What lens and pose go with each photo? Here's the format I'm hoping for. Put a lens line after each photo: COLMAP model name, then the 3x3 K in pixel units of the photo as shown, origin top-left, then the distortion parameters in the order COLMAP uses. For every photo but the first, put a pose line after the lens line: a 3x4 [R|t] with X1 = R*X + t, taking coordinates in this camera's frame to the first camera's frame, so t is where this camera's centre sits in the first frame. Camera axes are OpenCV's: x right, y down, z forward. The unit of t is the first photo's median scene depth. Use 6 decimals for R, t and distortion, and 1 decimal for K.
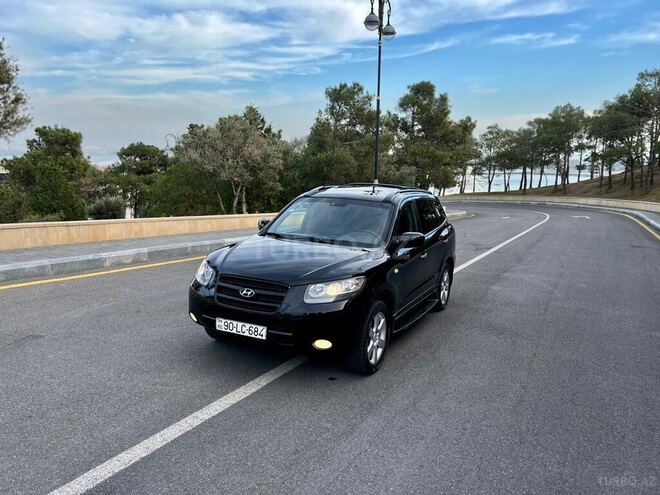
lens RADIAL K [[494.2, 0, 334.3], [0, 494.2, 247.1], [0, 0, 1]] dist [0.058355, -0.067557]
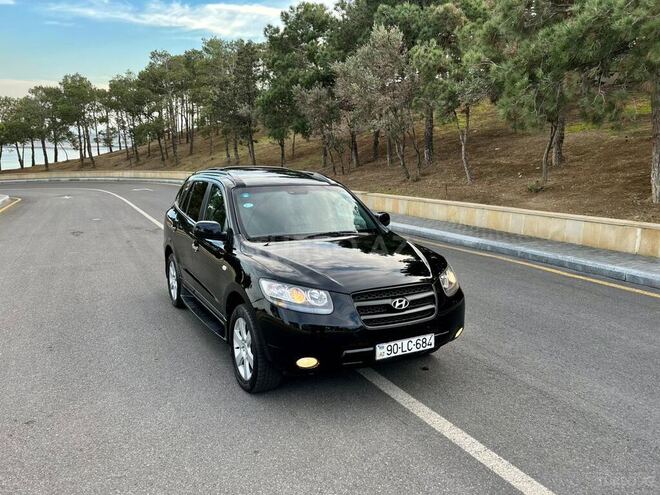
lens RADIAL K [[495.8, 0, 330.7], [0, 495.8, 250.0], [0, 0, 1]] dist [0.047835, -0.049784]
pose [[0.578218, -0.183005, 0.795094, -0.166480], [0.136202, 0.982496, 0.127088, -0.022199], [-0.804434, 0.034809, 0.593022, 0.110574]]
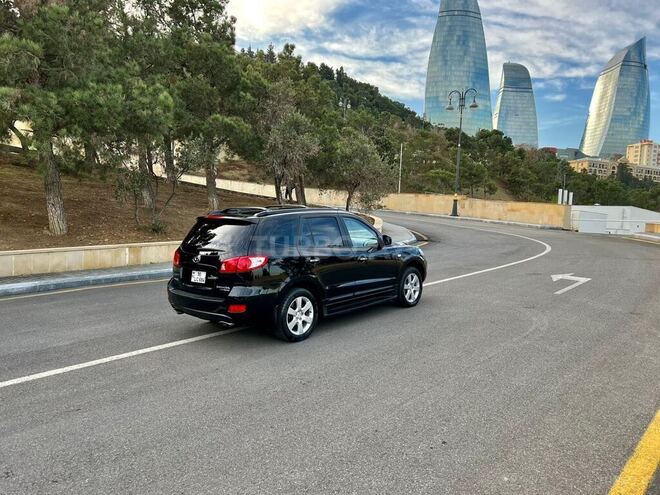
lens RADIAL K [[494.7, 0, 326.3], [0, 494.7, 253.0], [0, 0, 1]] dist [0.040810, -0.003095]
pose [[-0.961237, -0.065270, 0.267886, -0.087759], [0.001186, 0.970589, 0.240739, -0.083609], [-0.275720, 0.231725, -0.932889, 0.591127]]
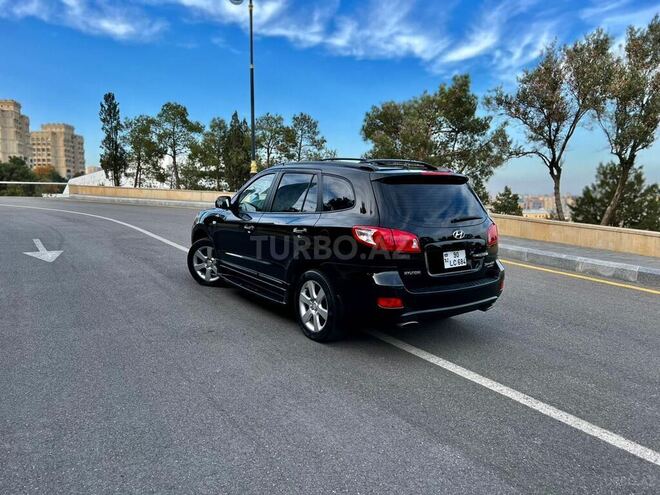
lens RADIAL K [[495.8, 0, 330.7], [0, 495.8, 250.0], [0, 0, 1]] dist [0.047835, -0.049784]
pose [[-0.471070, 0.072275, -0.879130, 0.244220], [-0.170875, 0.970282, 0.171329, -0.033386], [0.865387, 0.230929, -0.444721, 0.401958]]
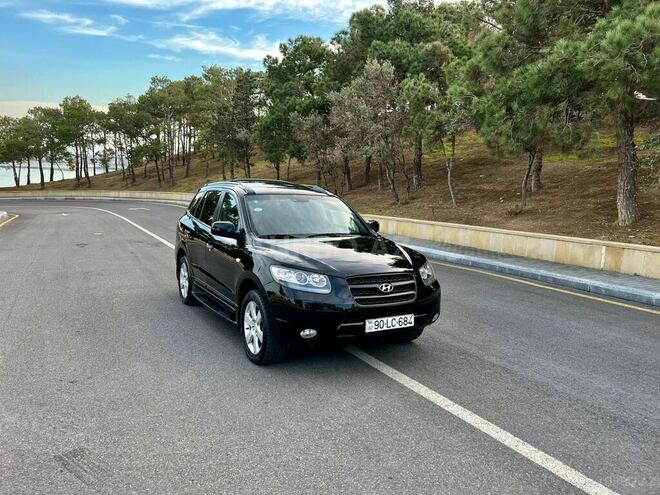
lens RADIAL K [[494.2, 0, 334.3], [0, 494.2, 247.1], [0, 0, 1]] dist [0.058355, -0.067557]
pose [[0.560368, -0.125625, 0.818661, -0.196325], [0.115063, 0.990653, 0.073257, -0.014383], [-0.820212, 0.053147, 0.569586, 0.094121]]
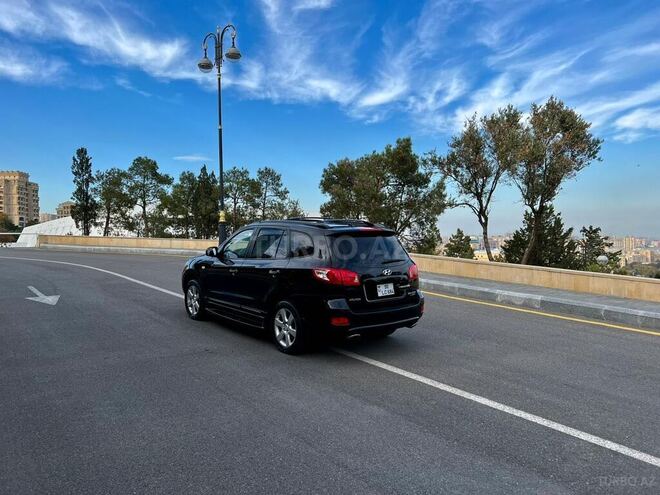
lens RADIAL K [[494.5, 0, 331.8], [0, 494.5, 248.1], [0, 0, 1]] dist [0.047724, -0.045539]
pose [[-0.400116, -0.000413, -0.916464, 0.311603], [-0.160229, 0.984629, 0.069510, -0.041624], [0.902349, 0.174656, -0.394032, 0.434388]]
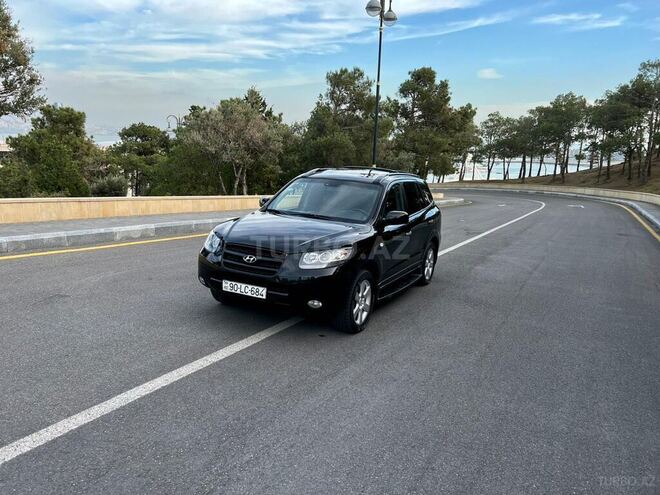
lens RADIAL K [[495.8, 0, 330.7], [0, 495.8, 250.0], [0, 0, 1]] dist [0.047835, -0.049784]
pose [[0.999757, 0.021596, -0.004357, 0.003149], [-0.021429, 0.999147, 0.035288, 0.005006], [0.005115, -0.035186, 0.999368, -0.028217]]
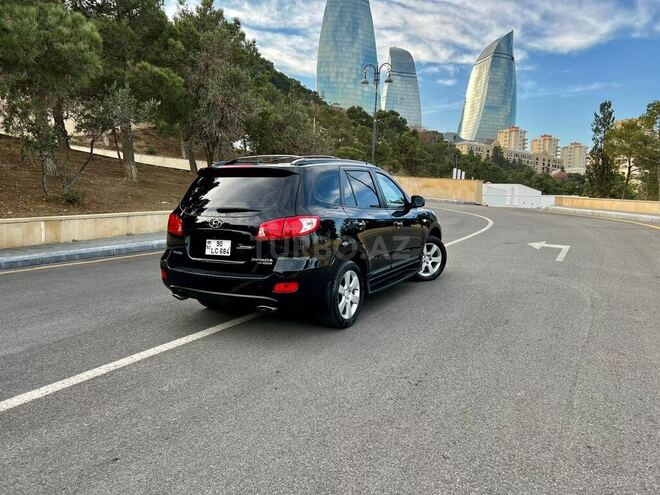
lens RADIAL K [[495.8, 0, 330.7], [0, 495.8, 250.0], [0, 0, 1]] dist [0.047835, -0.049784]
pose [[-0.997647, -0.048830, 0.048129, -0.002659], [-0.034090, 0.962338, 0.269711, -0.059774], [-0.059486, 0.267436, -0.961738, 0.548856]]
